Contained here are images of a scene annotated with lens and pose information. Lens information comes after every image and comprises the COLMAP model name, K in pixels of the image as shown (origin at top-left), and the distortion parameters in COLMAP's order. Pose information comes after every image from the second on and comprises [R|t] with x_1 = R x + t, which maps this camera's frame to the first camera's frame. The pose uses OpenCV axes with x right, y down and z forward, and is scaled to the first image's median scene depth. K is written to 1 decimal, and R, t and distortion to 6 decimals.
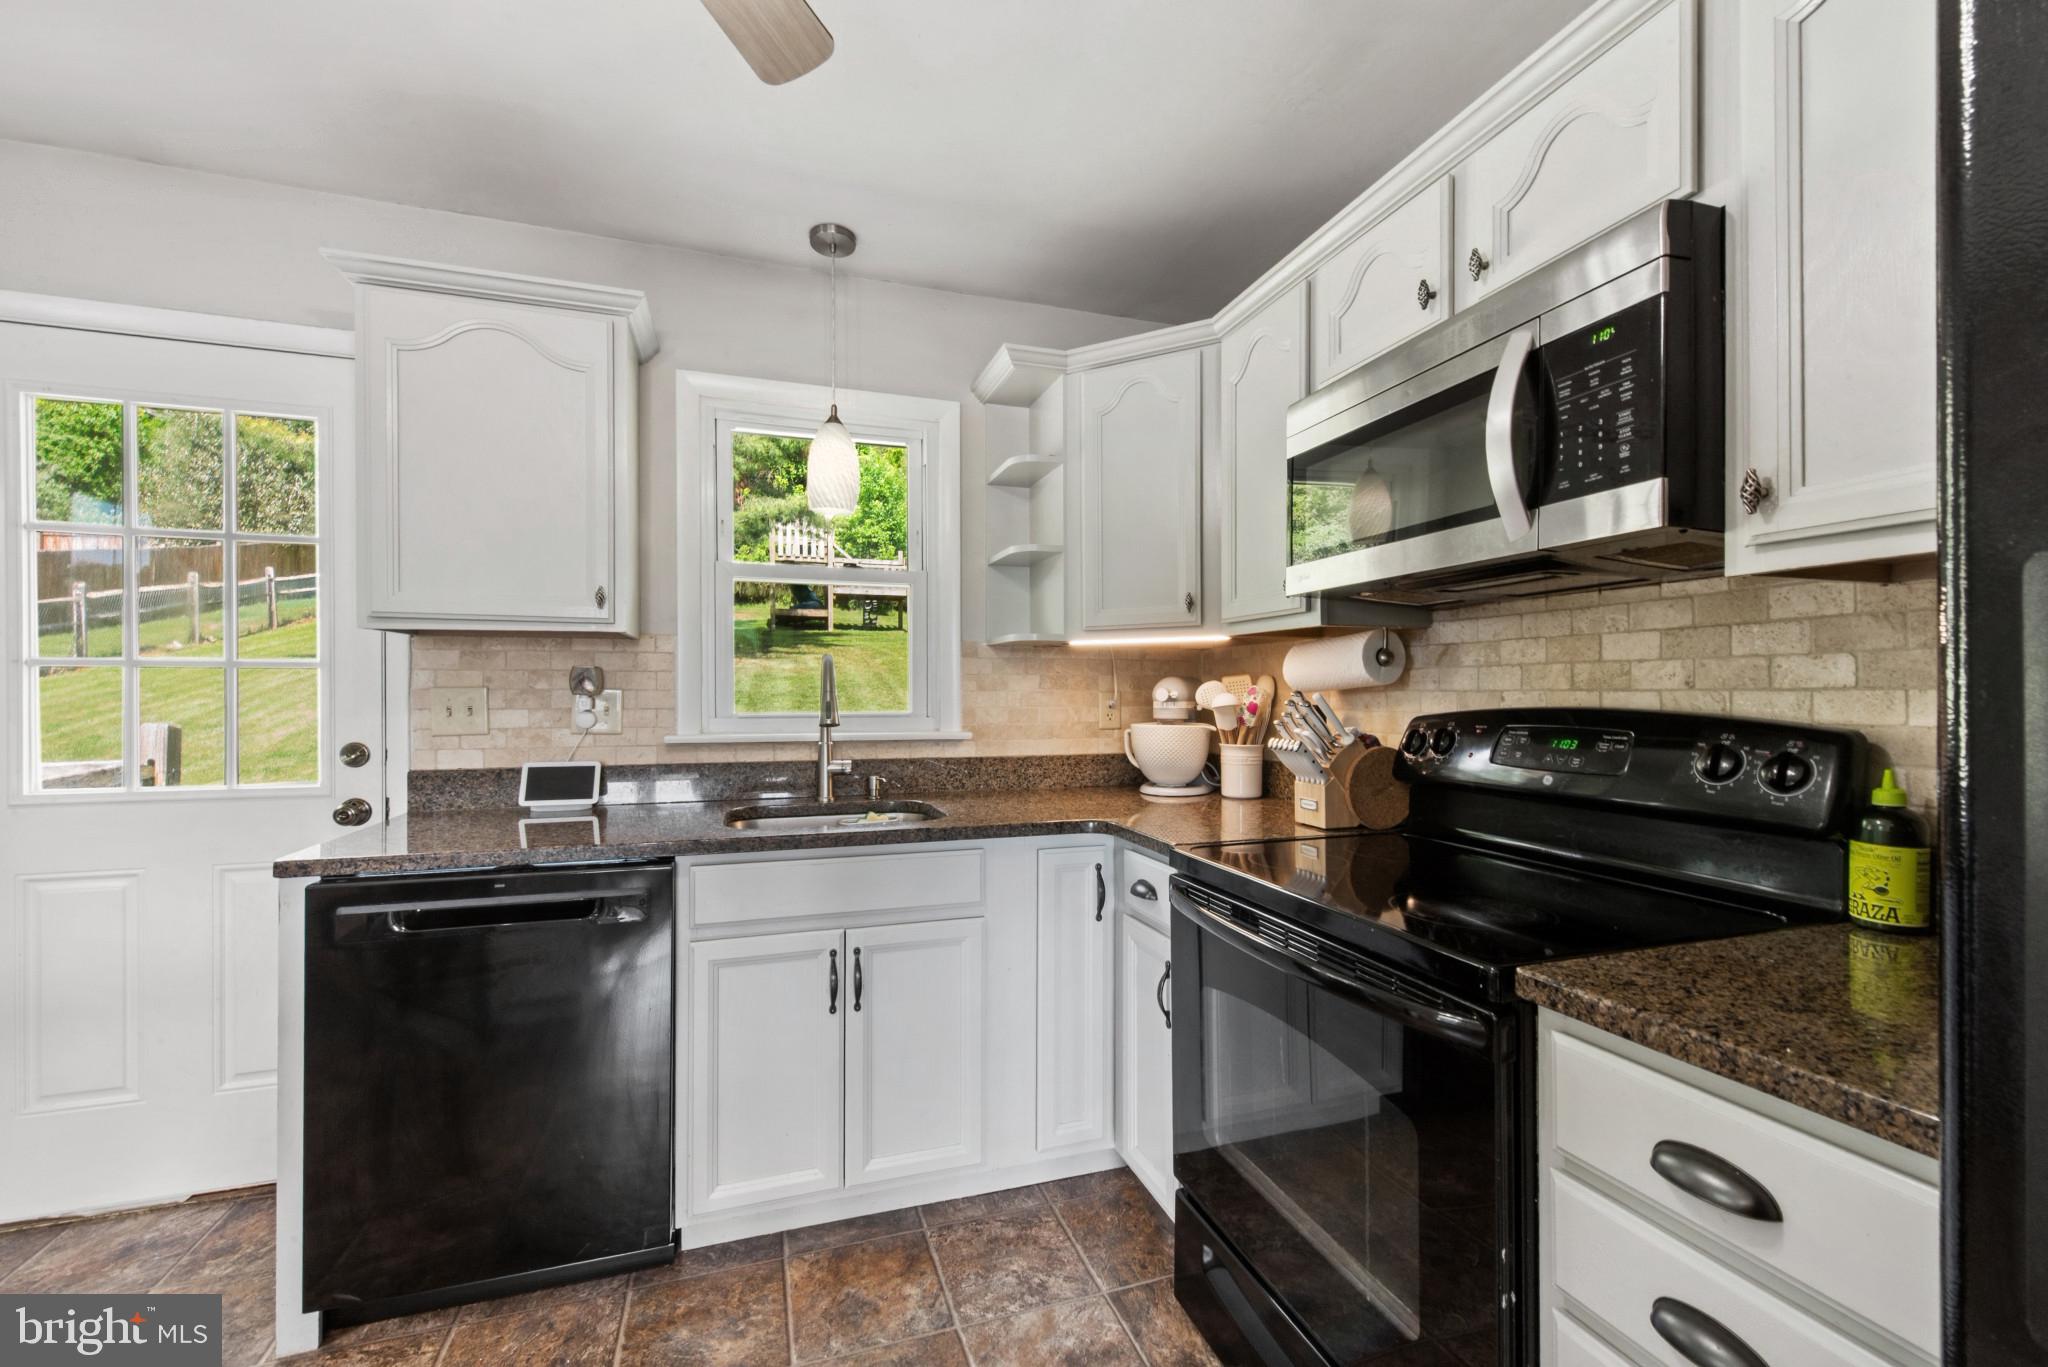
lens RADIAL K [[814.3, 0, 1015.8], [0, 814.3, 689.4], [0, 0, 1]] dist [0.008741, -0.004043]
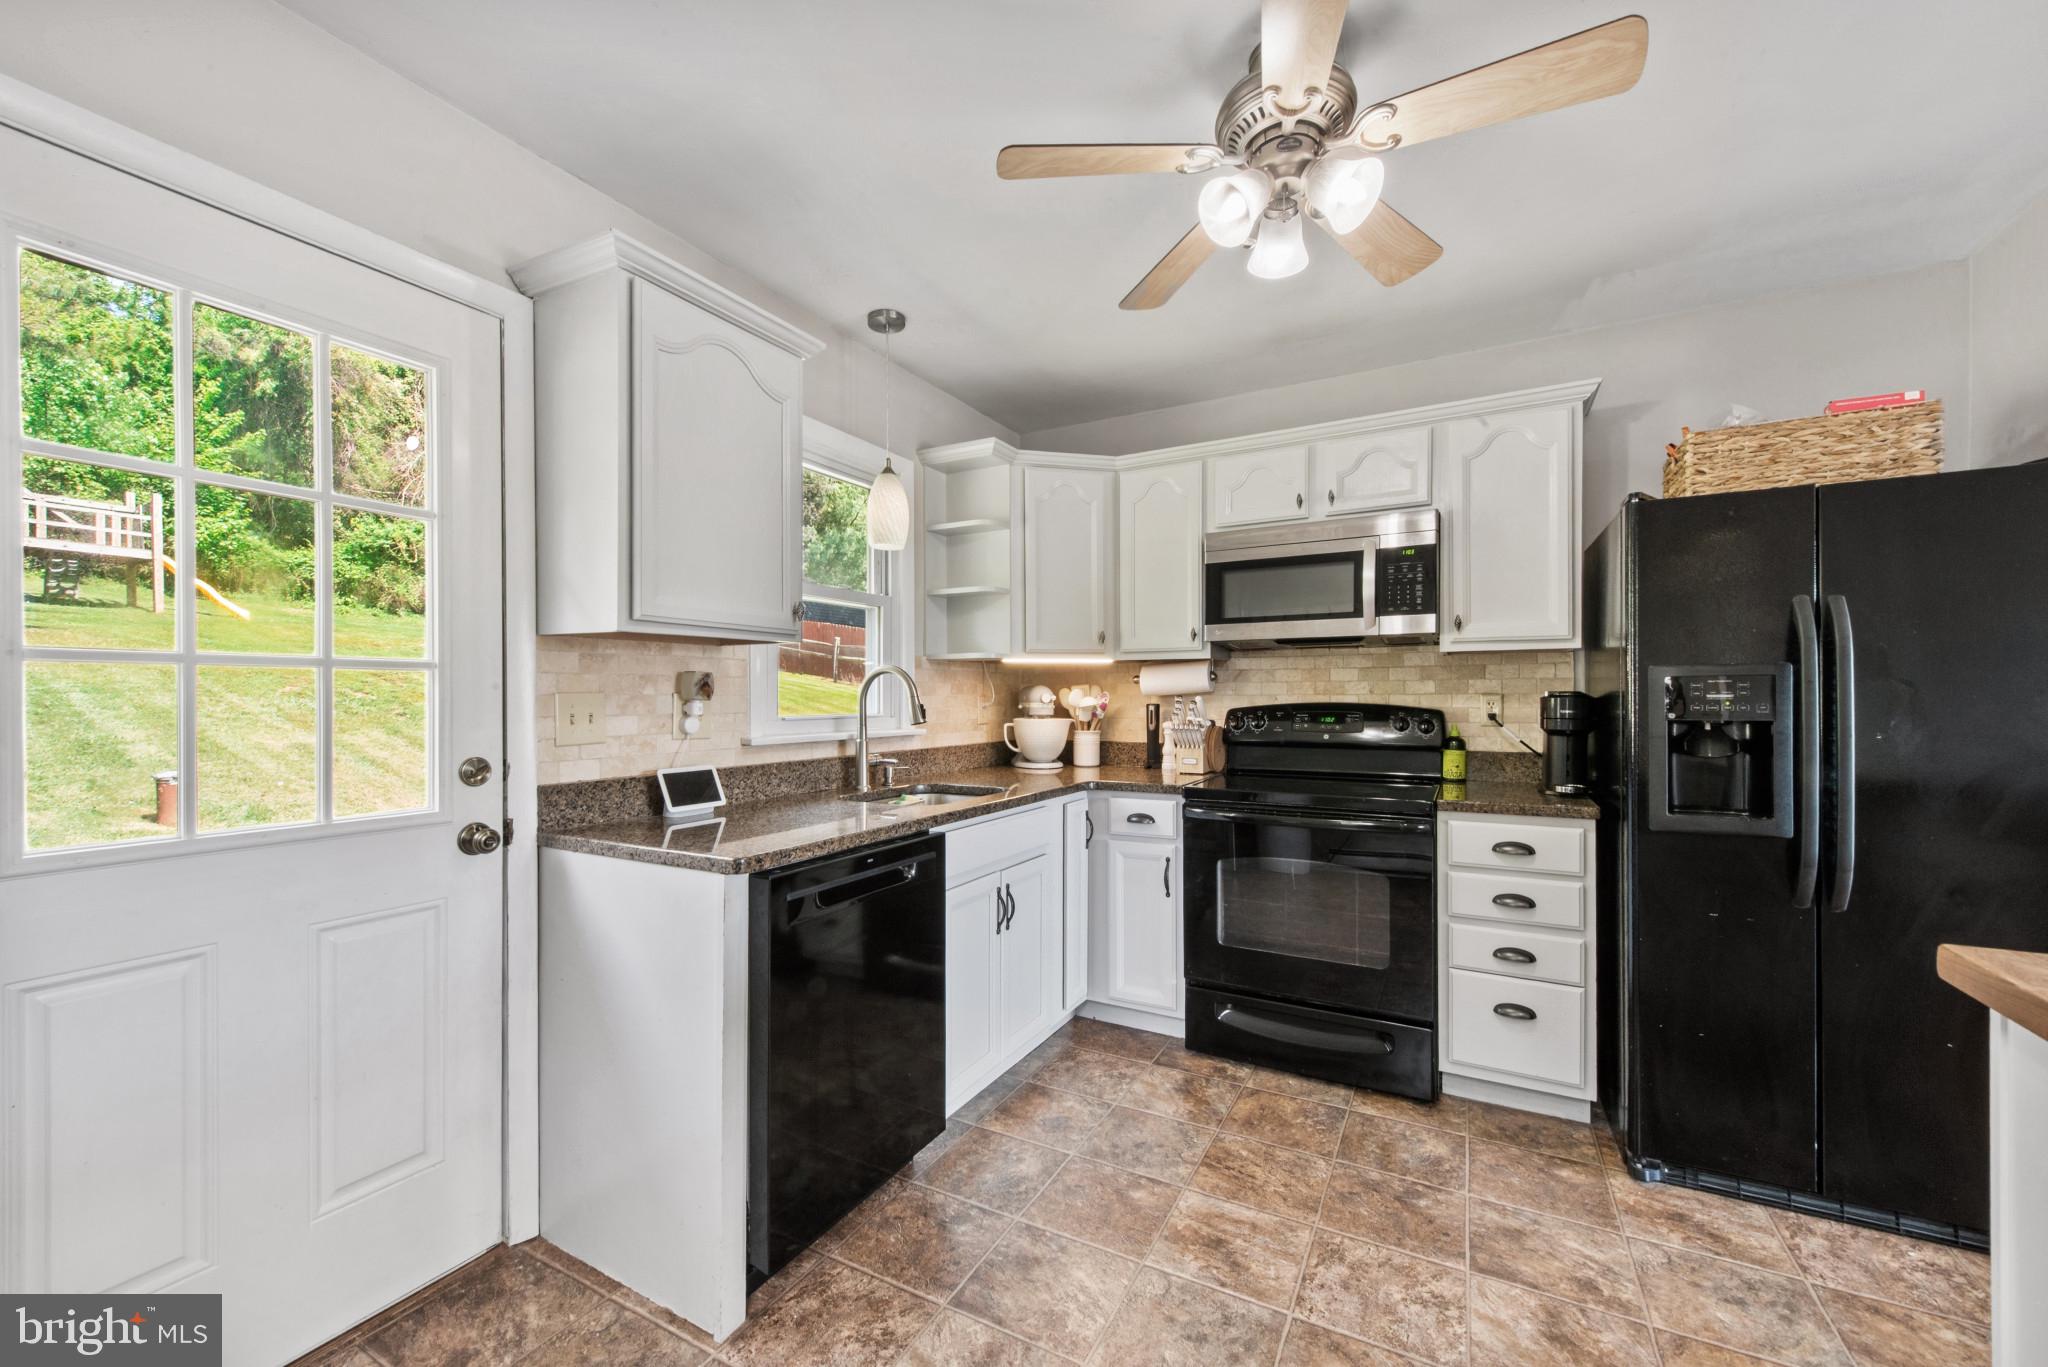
lens RADIAL K [[814.3, 0, 1005.1], [0, 814.3, 693.0], [0, 0, 1]] dist [0.008741, -0.004043]
pose [[0.738407, 0.000382, 0.674356, -0.963032], [0.001157, 0.999998, -0.001833, 0.000045], [-0.674355, 0.002134, 0.738404, -0.005636]]
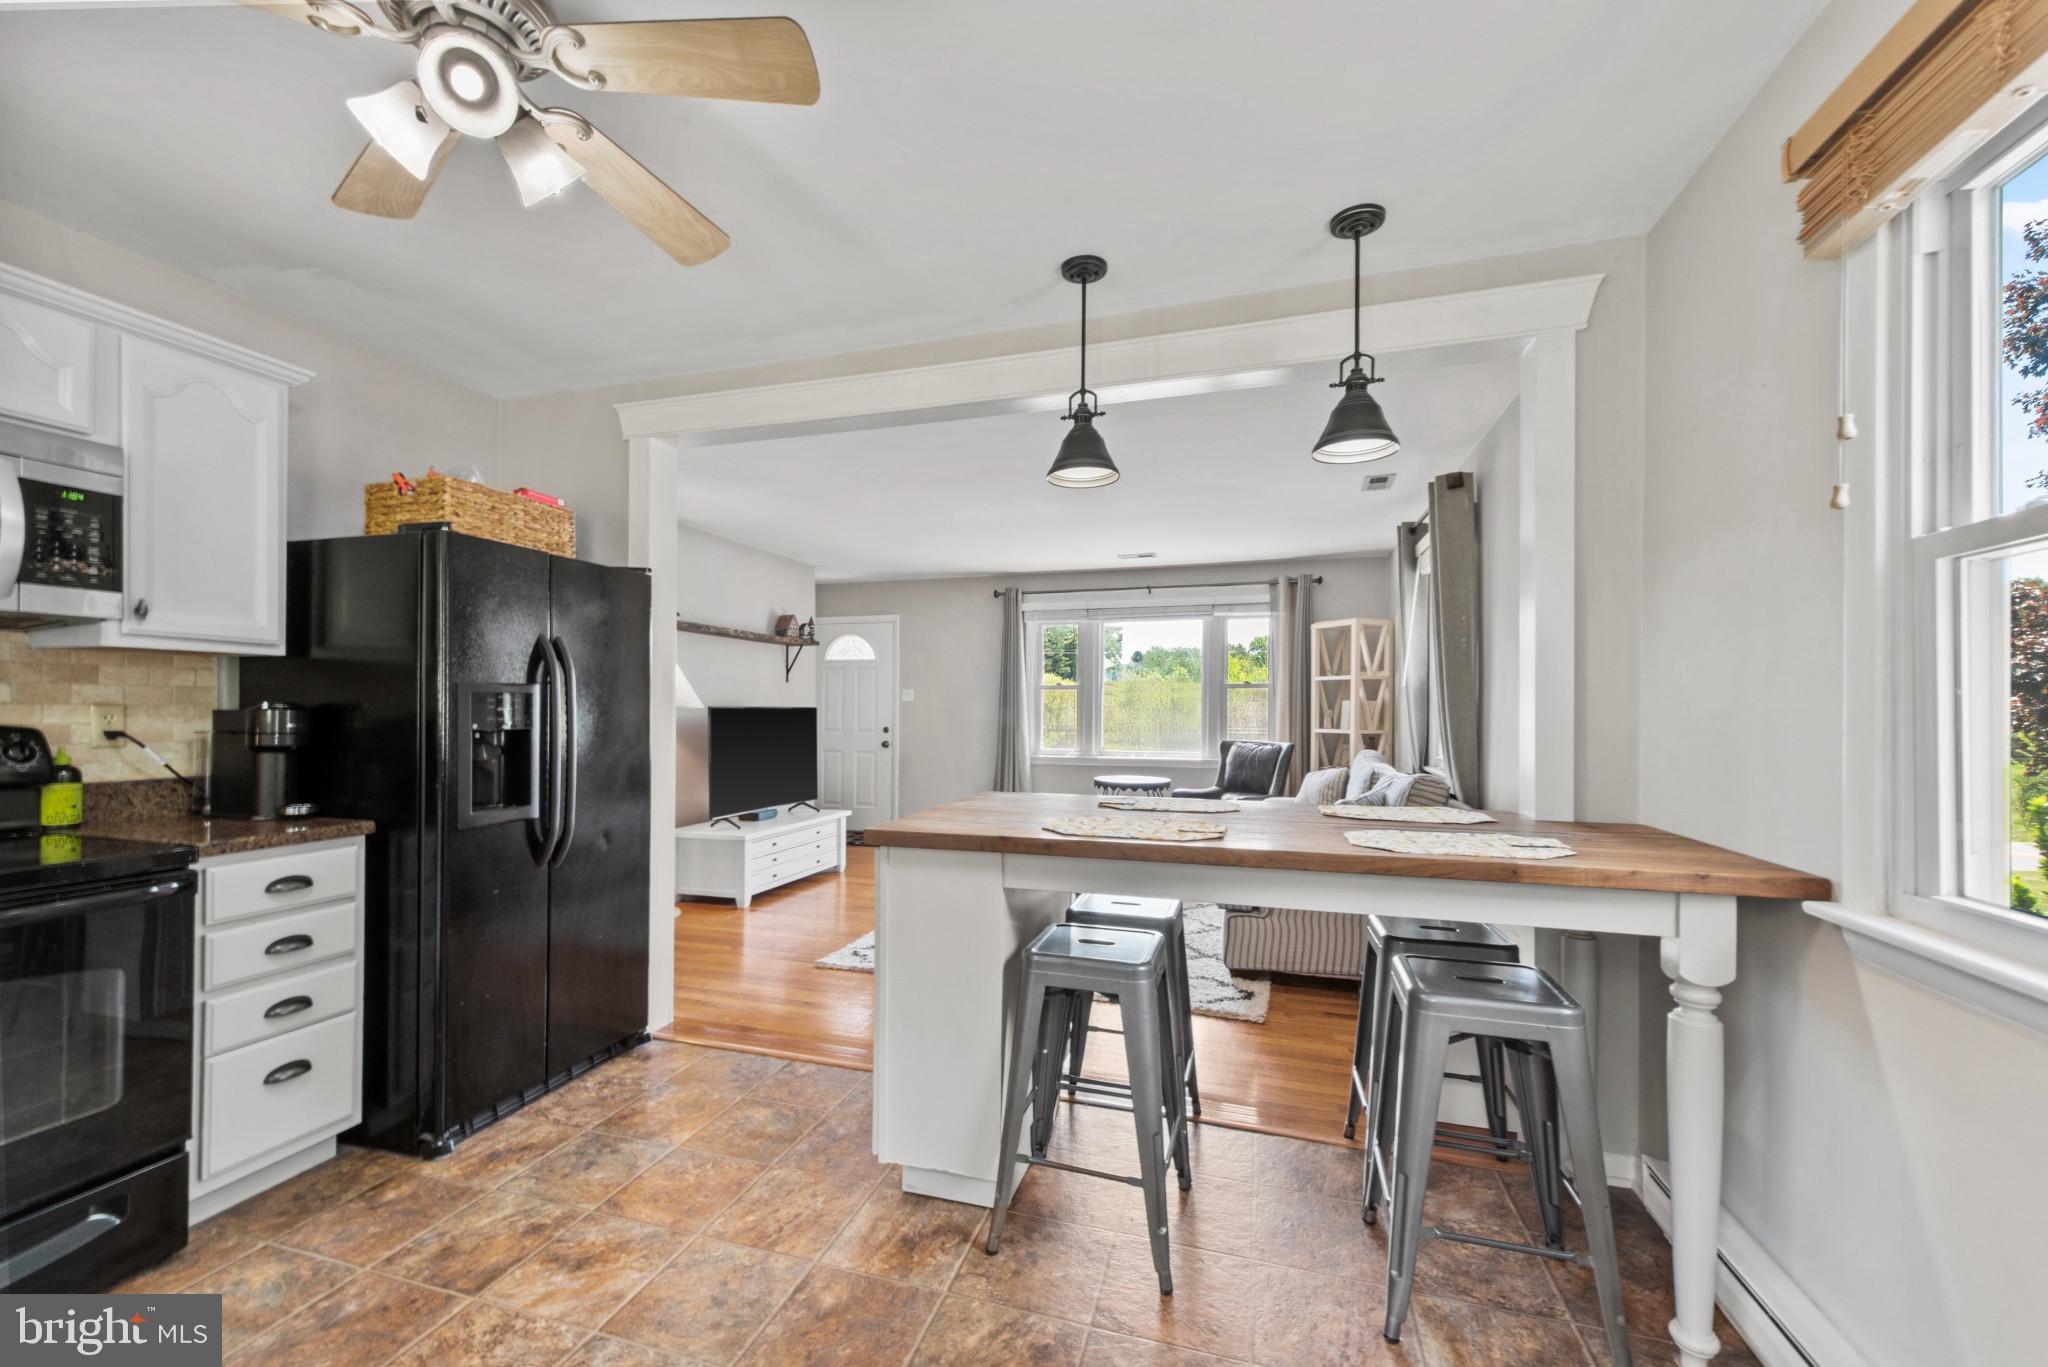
lens RADIAL K [[814.3, 0, 1008.9], [0, 814.3, 705.7], [0, 0, 1]] dist [0.008741, -0.004043]
pose [[-0.816384, 0.001080, 0.577508, -0.954629], [-0.004543, 0.999955, -0.008293, 0.004474], [-0.577491, -0.009394, -0.816343, 0.648434]]
